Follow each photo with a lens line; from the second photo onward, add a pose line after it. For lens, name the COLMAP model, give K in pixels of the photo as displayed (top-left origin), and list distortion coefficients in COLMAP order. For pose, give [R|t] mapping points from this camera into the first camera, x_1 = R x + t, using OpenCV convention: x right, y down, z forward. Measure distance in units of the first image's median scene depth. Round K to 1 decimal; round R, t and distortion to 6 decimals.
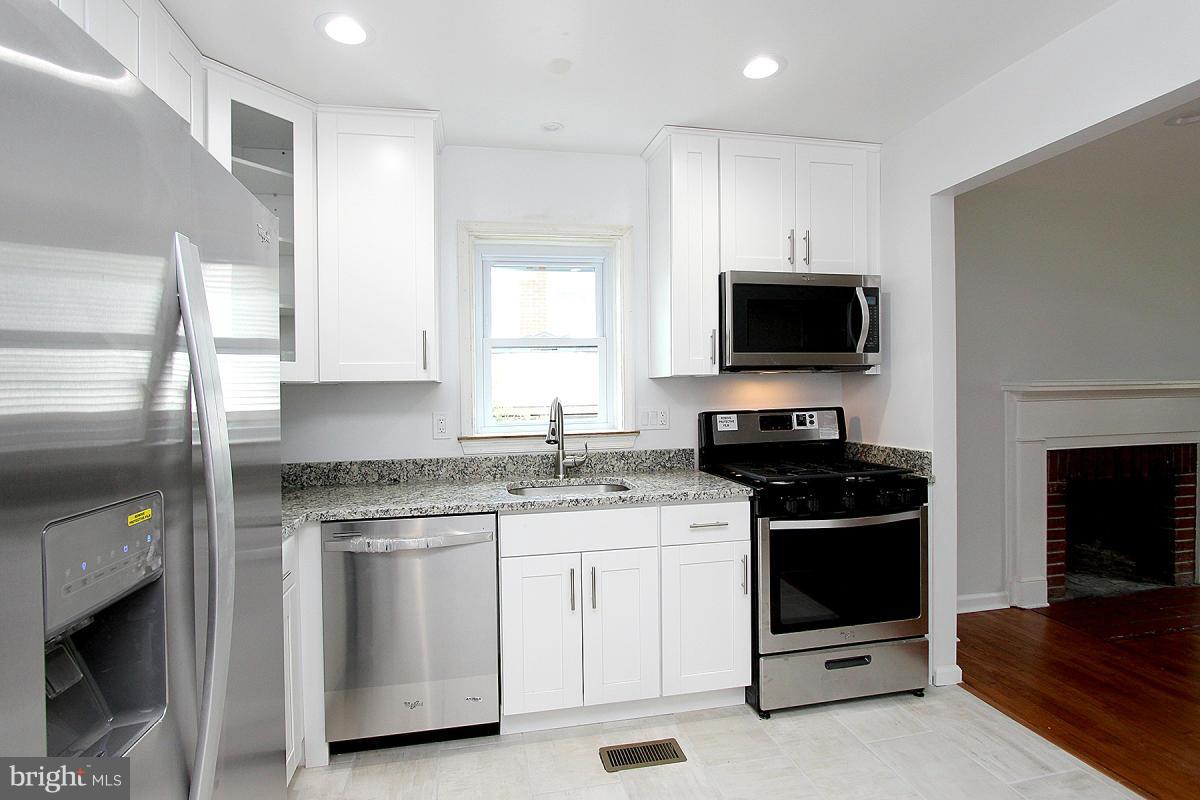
lens RADIAL K [[572.7, 0, 593.4], [0, 572.7, 397.7], [0, 0, 1]] dist [-0.015927, 0.002483]
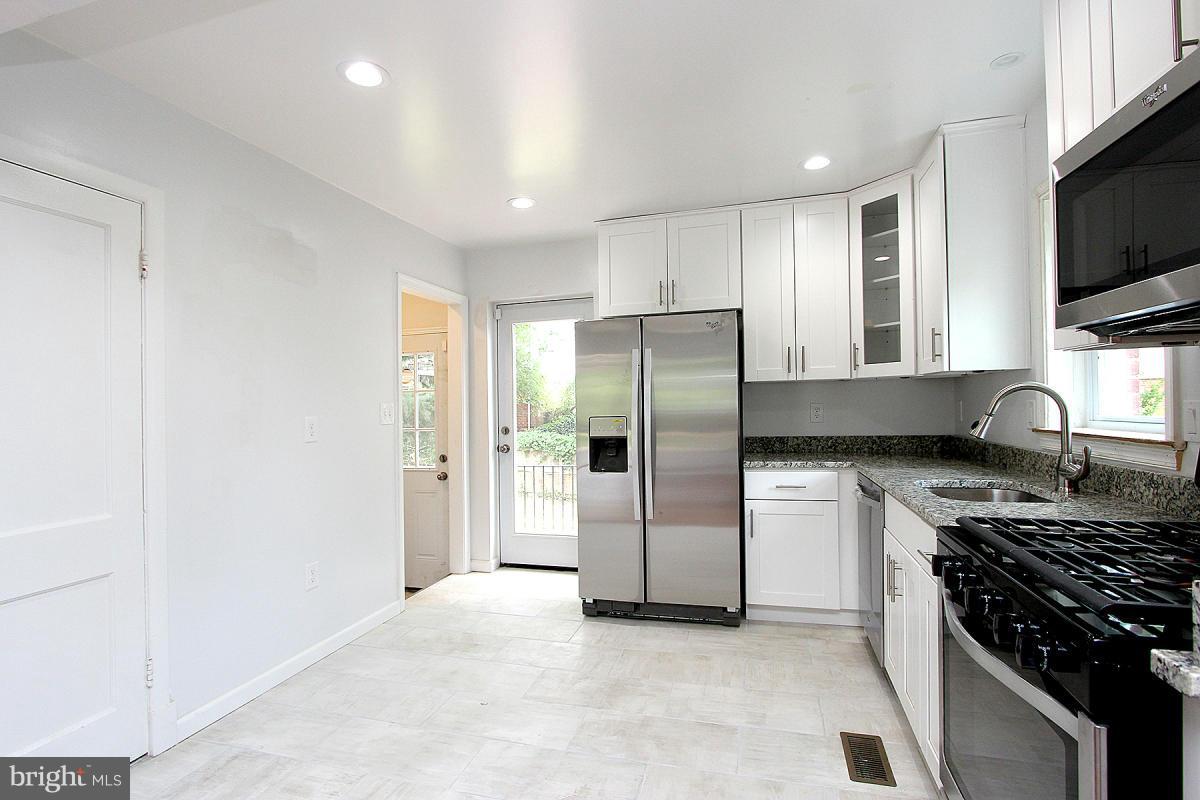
lens RADIAL K [[581.3, 0, 582.4], [0, 581.3, 401.8], [0, 0, 1]] dist [-0.005112, 0.002608]
pose [[-0.464847, 0.024752, -0.885045, 0.909715], [0.022771, 0.999613, 0.015996, -0.003103], [0.885098, -0.012718, -0.465231, 0.810286]]
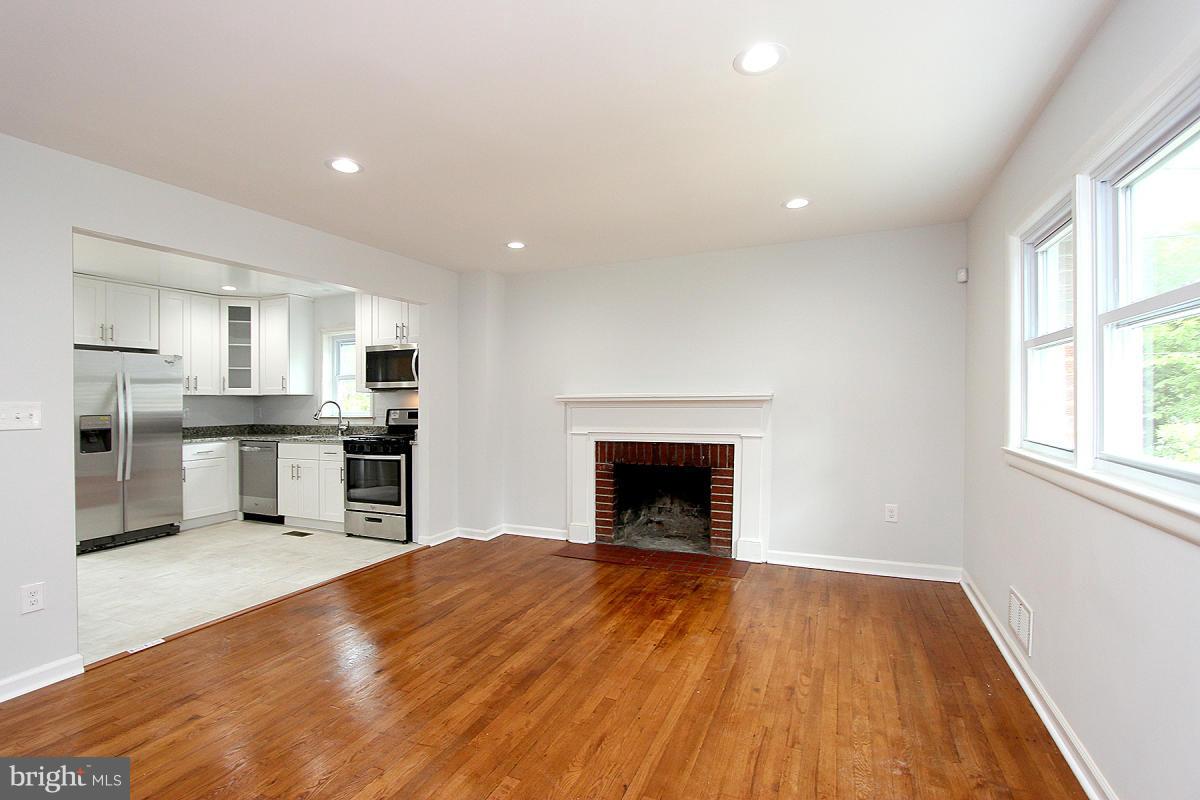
lens RADIAL K [[561.3, 0, 587.2], [0, 561.3, 400.0], [0, 0, 1]] dist [-0.020574, 0.001870]
pose [[0.811599, 0.010684, -0.584117, 2.130420], [-0.012302, 0.999924, 0.001196, -0.021178], [0.584085, 0.006215, 0.811669, -0.270414]]
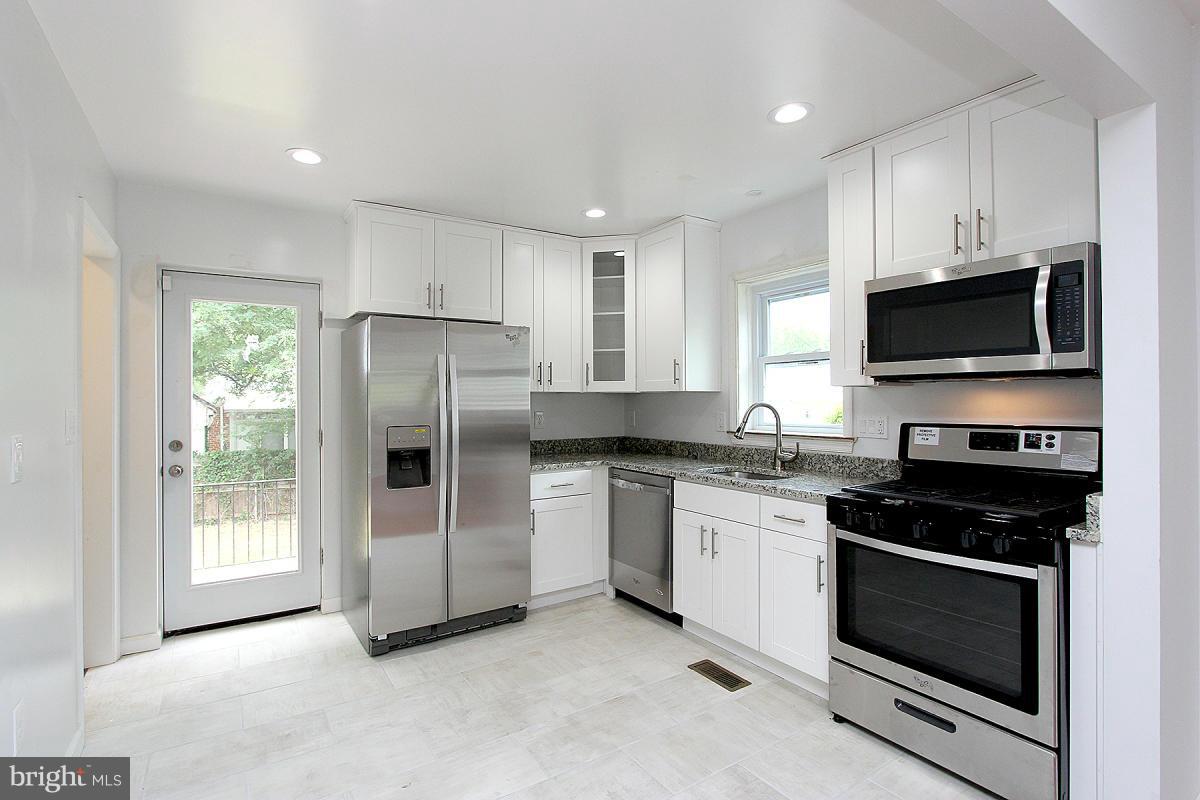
lens RADIAL K [[572.7, 0, 580.3], [0, 572.7, 397.5], [0, 0, 1]] dist [-0.015927, 0.002483]
pose [[0.362497, 0.014010, -0.931880, 0.933527], [-0.012783, 0.999868, 0.010060, -0.021209], [0.931897, 0.008265, 0.362628, 0.167286]]
